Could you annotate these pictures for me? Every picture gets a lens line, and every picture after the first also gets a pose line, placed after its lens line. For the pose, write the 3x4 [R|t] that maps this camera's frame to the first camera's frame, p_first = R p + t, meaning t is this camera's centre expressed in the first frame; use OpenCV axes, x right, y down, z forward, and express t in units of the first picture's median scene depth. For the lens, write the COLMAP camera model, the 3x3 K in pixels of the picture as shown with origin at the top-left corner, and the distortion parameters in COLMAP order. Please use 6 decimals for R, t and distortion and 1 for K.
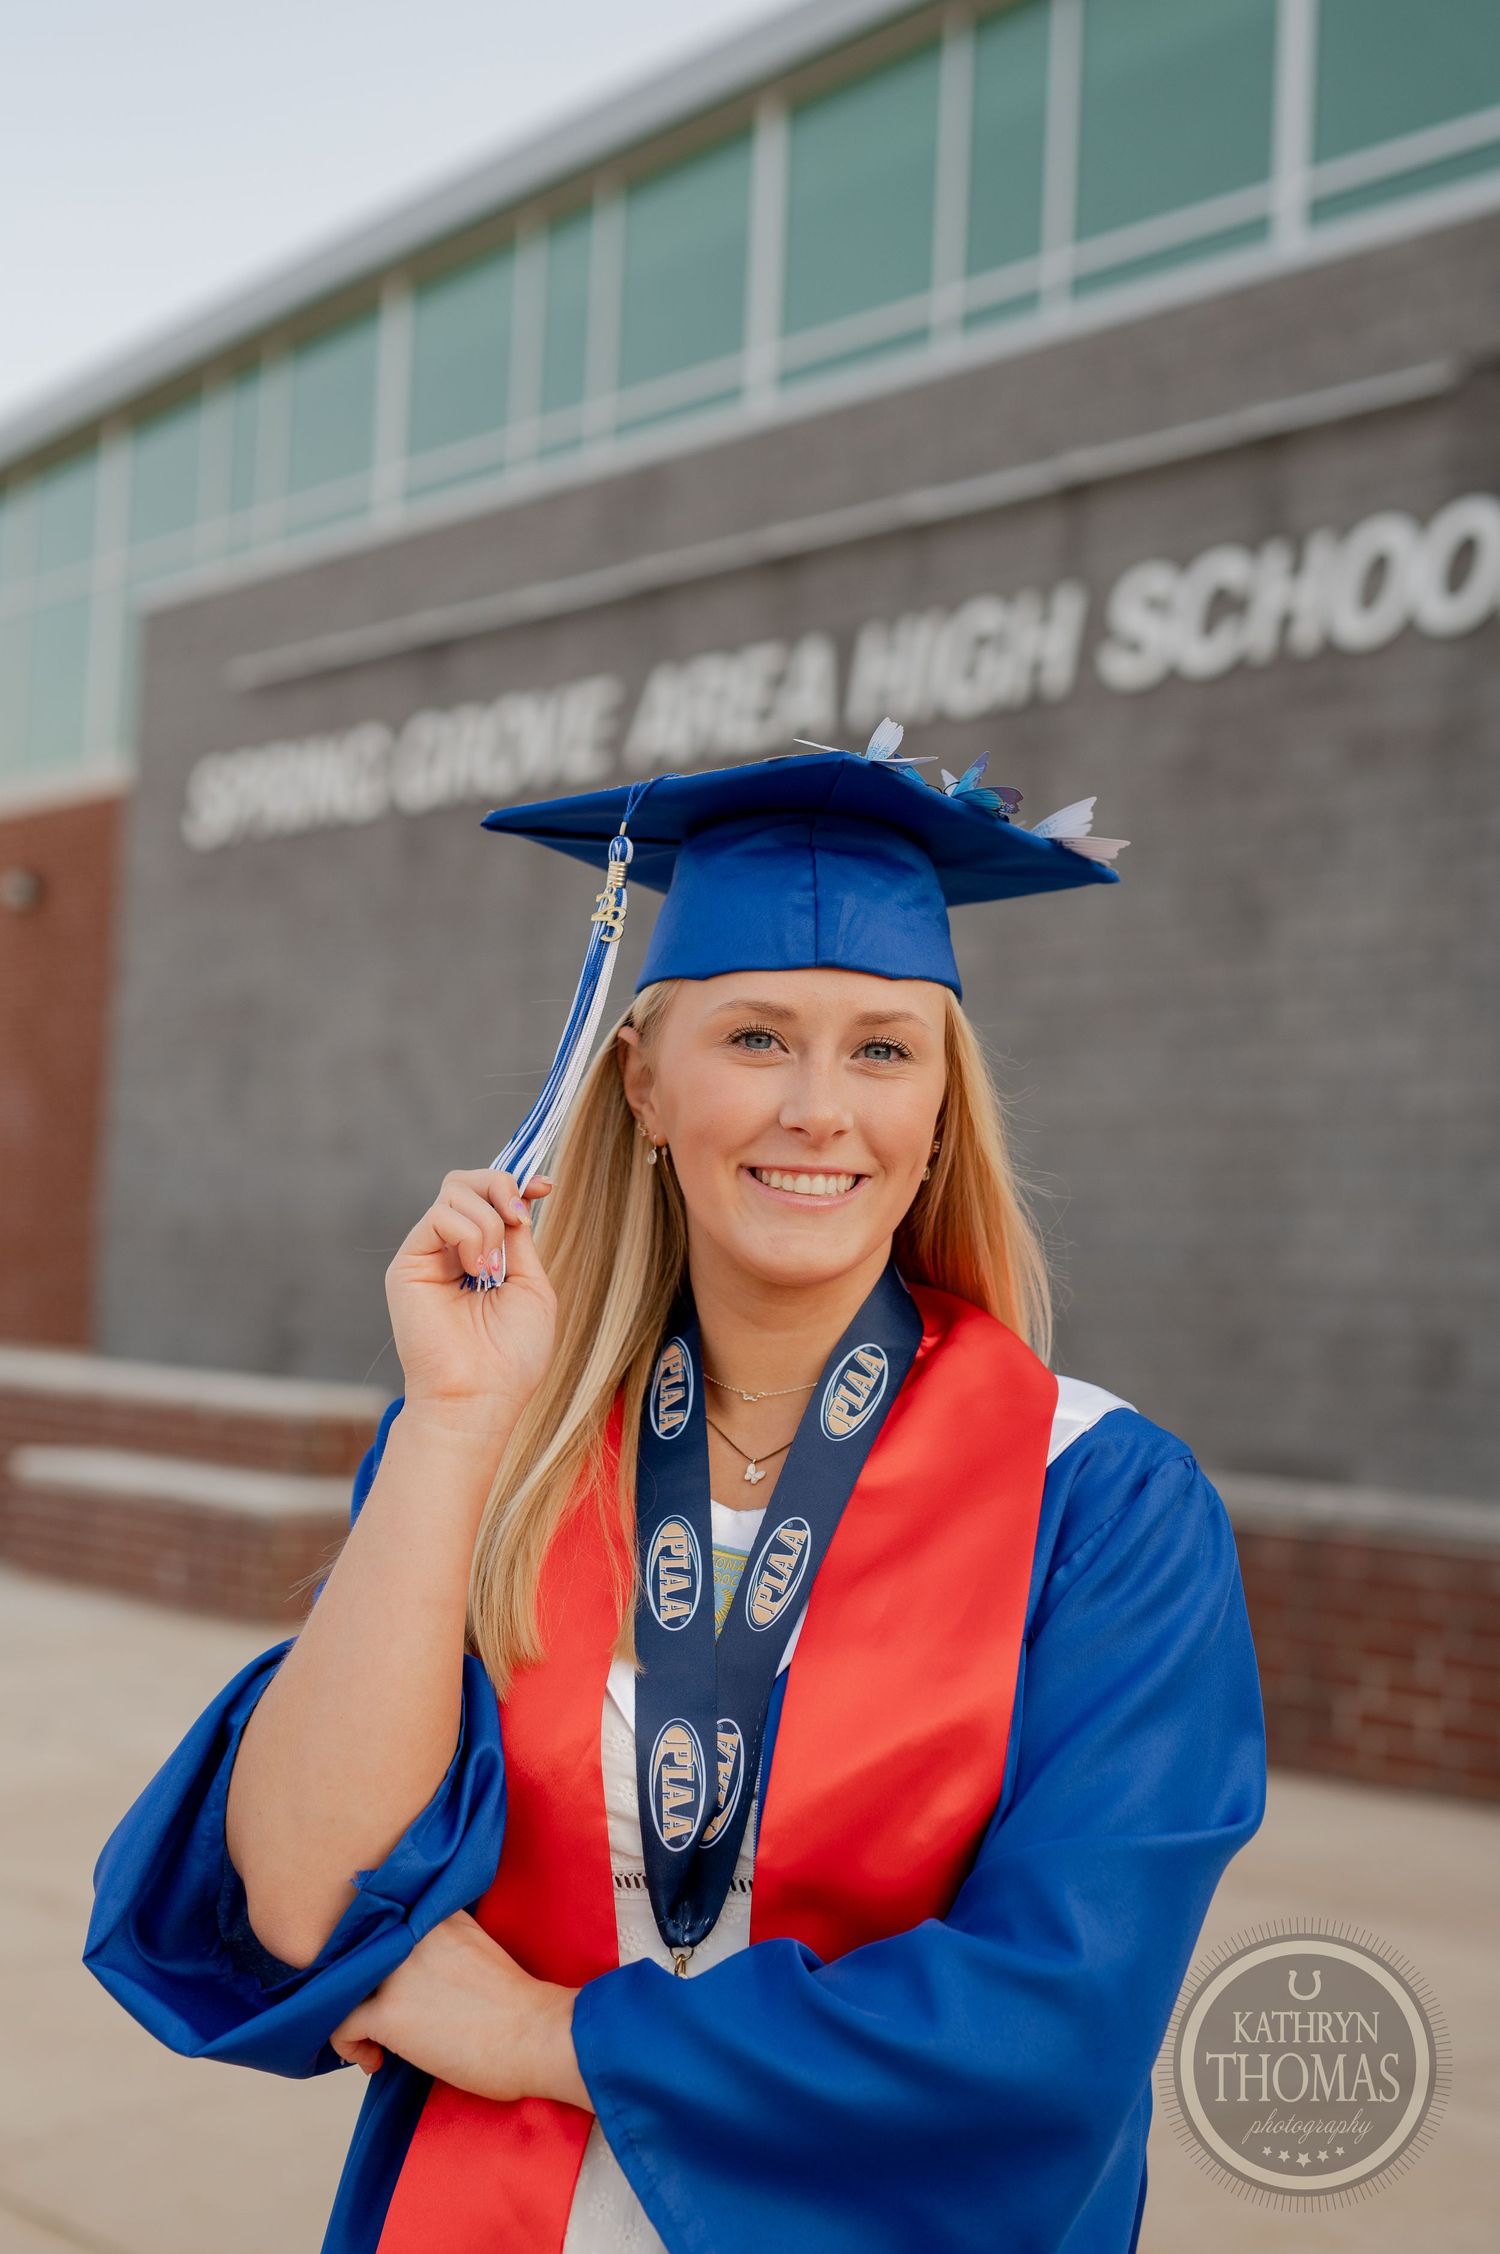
lens RADIAL K [[3150.0, 0, 750.5], [0, 3150.0, 1152.5], [0, 0, 1]] dist [-0.009790, 0.131816]
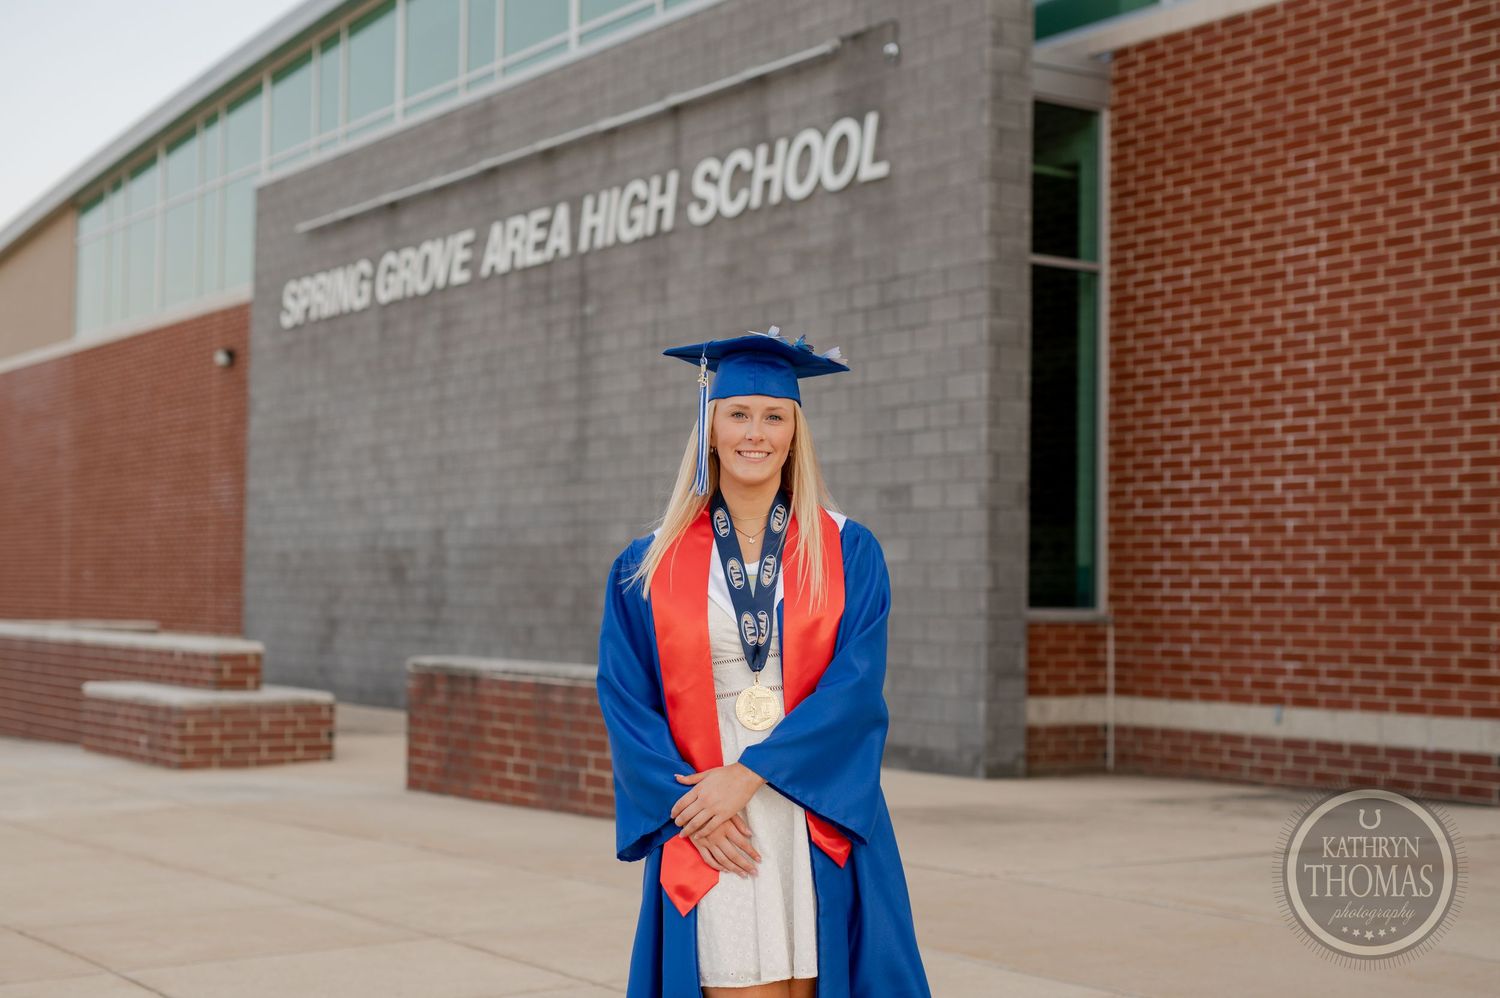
lens RADIAL K [[2173.3, 0, 755.9], [0, 2173.3, 511.3], [0, 0, 1]] dist [-0.001380, 0.061015]
pose [[0.995712, -0.036077, -0.085182, 0.229233], [0.036447, 0.999332, 0.002800, 0.007078], [0.085024, -0.005892, 0.996361, -0.183283]]
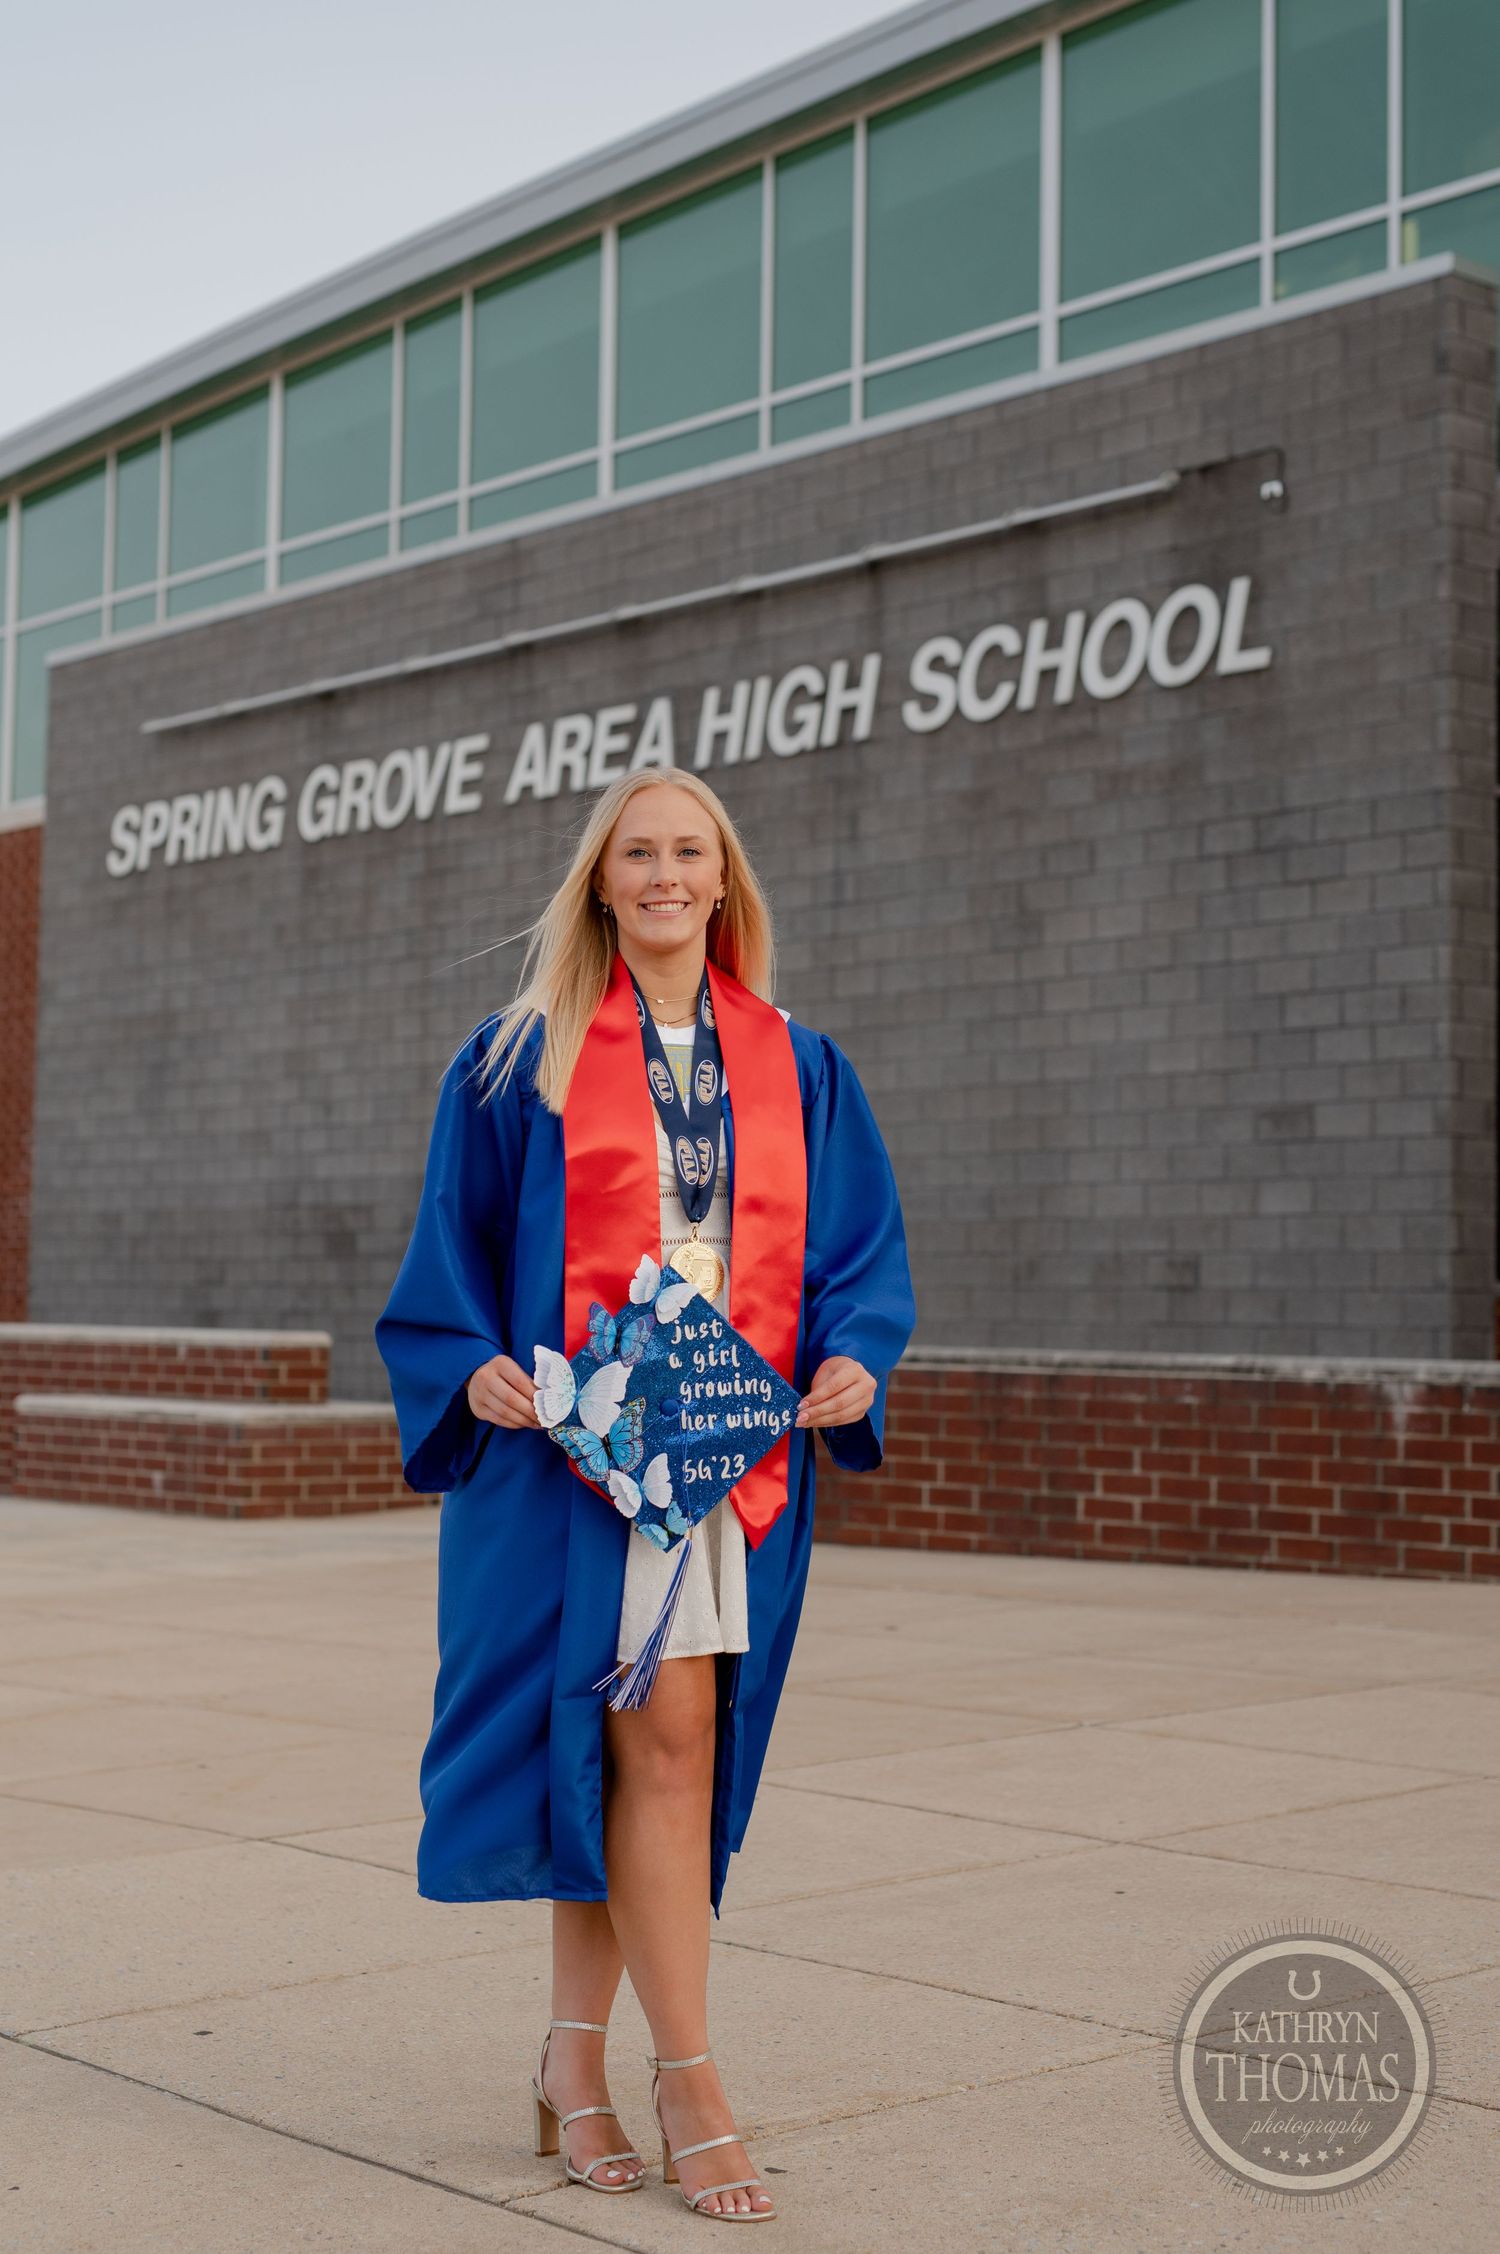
lens RADIAL K [[3265.7, 0, 741.4], [0, 3265.7, 1119.5], [0, 0, 1]] dist [-0.001380, 0.061015]
pose [[0.998538, -0.028841, 0.045708, -0.010332], [0.029475, 0.999478, -0.013251, 0.013440], [-0.045302, 0.014579, 0.998867, -0.228715]]
